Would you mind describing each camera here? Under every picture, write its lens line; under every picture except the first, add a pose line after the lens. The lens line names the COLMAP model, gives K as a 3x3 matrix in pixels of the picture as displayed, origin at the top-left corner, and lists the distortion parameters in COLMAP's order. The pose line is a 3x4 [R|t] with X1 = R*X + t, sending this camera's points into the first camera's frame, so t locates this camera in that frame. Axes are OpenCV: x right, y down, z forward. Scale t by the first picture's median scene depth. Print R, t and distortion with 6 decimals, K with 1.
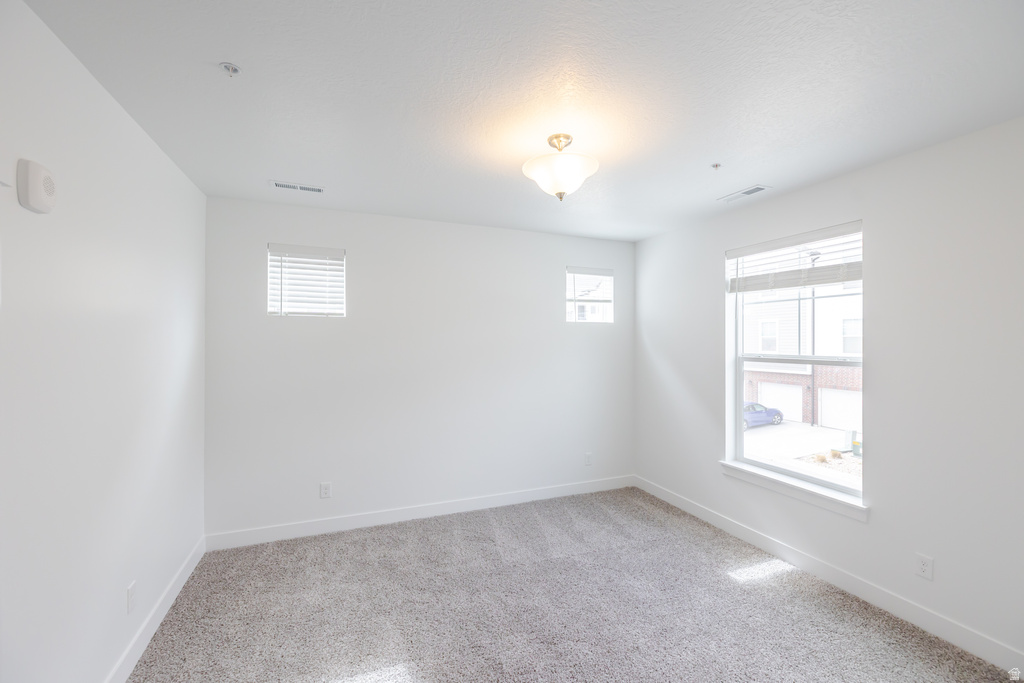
lens RADIAL K [[440.2, 0, 501.8], [0, 440.2, 333.3], [0, 0, 1]] dist [0.002305, 0.000272]
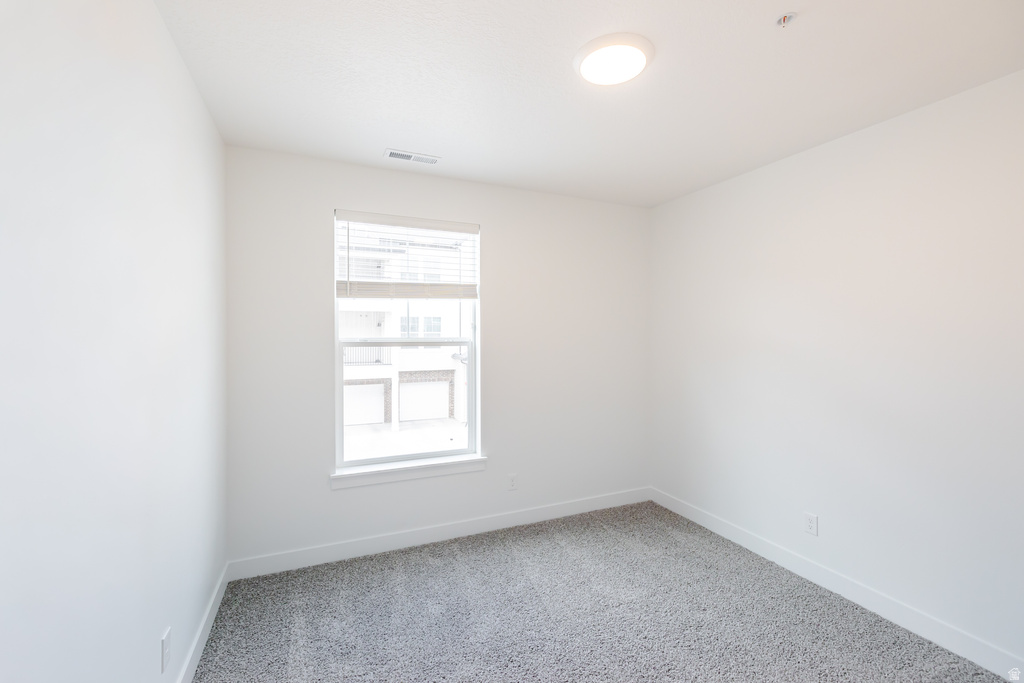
lens RADIAL K [[440.2, 0, 501.8], [0, 440.2, 333.3], [0, 0, 1]] dist [0.002305, 0.000272]
pose [[-0.045492, -0.020975, 0.998744, -0.340738], [-0.024445, 0.999504, 0.019878, 0.014125], [-0.998666, -0.023510, -0.045982, 0.834421]]
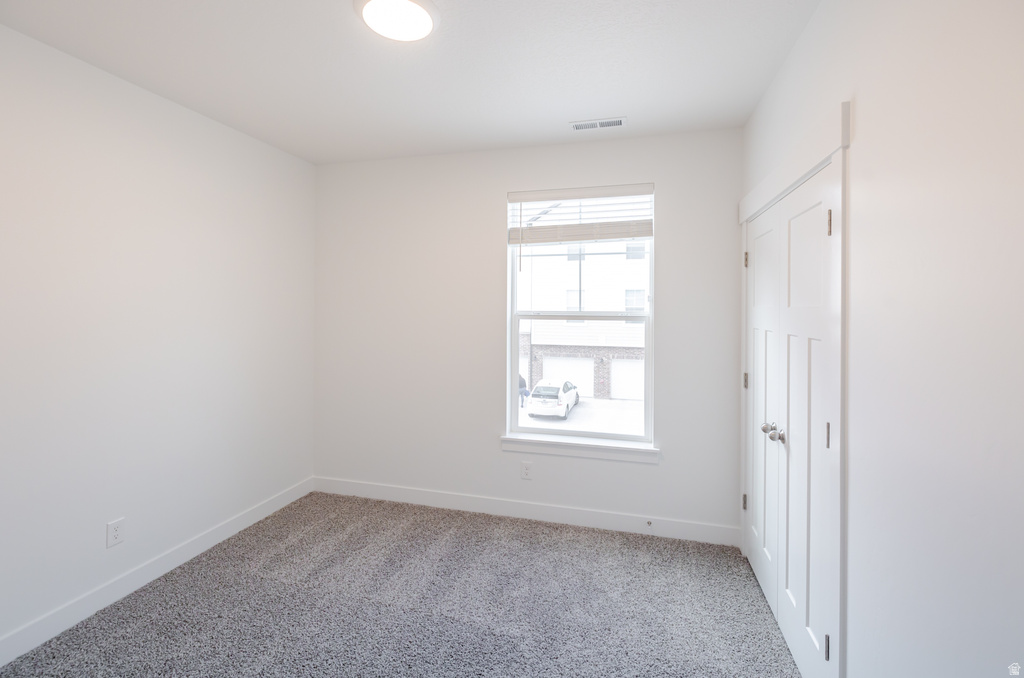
lens RADIAL K [[448.2, 0, 513.2], [0, 448.2, 304.3], [0, 0, 1]] dist [0.001686, 0.000113]
pose [[0.590764, -0.015040, 0.806704, -0.220227], [-0.006289, 0.999710, 0.023243, 0.011491], [-0.806820, -0.018805, 0.590498, 0.528913]]
